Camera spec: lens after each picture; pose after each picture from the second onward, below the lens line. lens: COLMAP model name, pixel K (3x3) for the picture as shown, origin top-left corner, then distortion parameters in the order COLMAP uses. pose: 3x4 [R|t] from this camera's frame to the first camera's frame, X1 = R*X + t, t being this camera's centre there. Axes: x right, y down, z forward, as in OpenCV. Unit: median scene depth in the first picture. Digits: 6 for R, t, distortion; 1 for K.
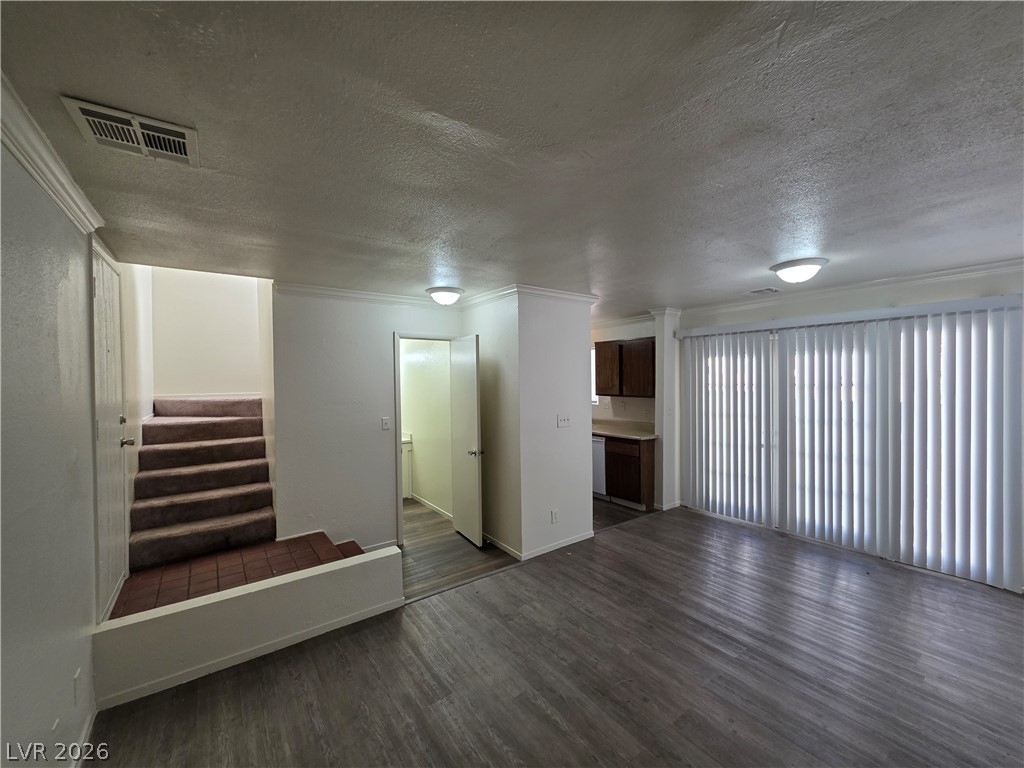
lens RADIAL K [[413.0, 0, 514.1], [0, 413.0, 385.8], [0, 0, 1]] dist [0.001648, 0.000089]
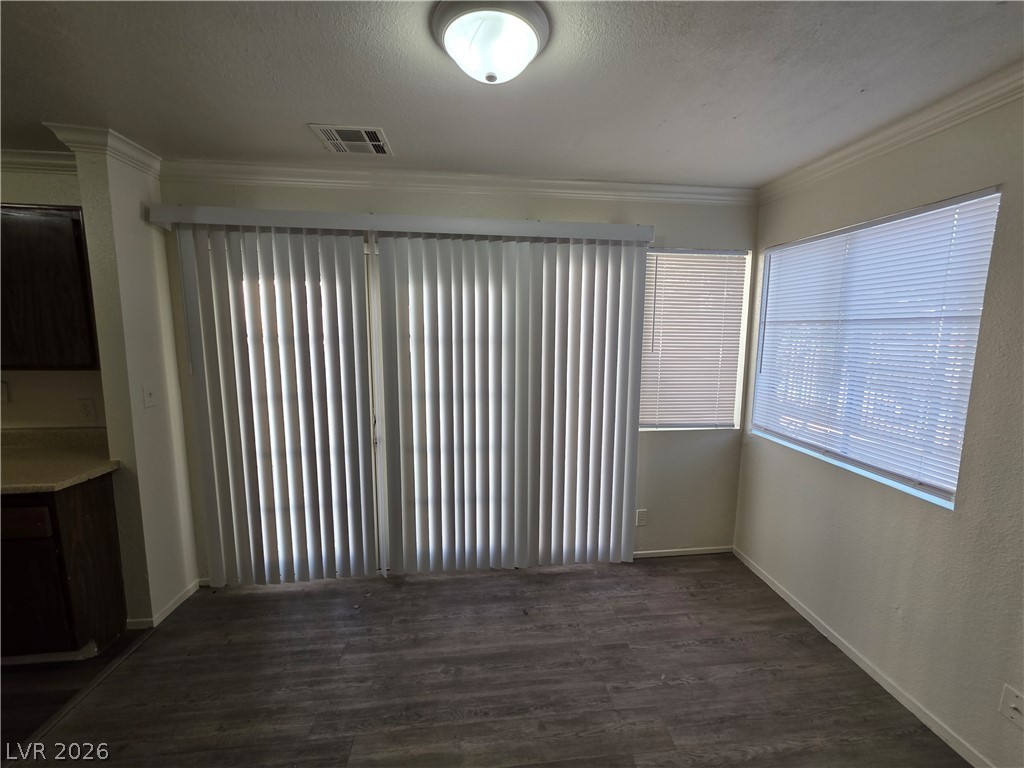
lens RADIAL K [[413.7, 0, 523.0], [0, 413.7, 382.0], [0, 0, 1]] dist [0.004198, -0.000077]
pose [[0.491660, -0.097752, 0.865283, 0.274377], [0.002122, 0.993811, 0.111066, -0.002749], [-0.870785, -0.052770, 0.488825, 0.637901]]
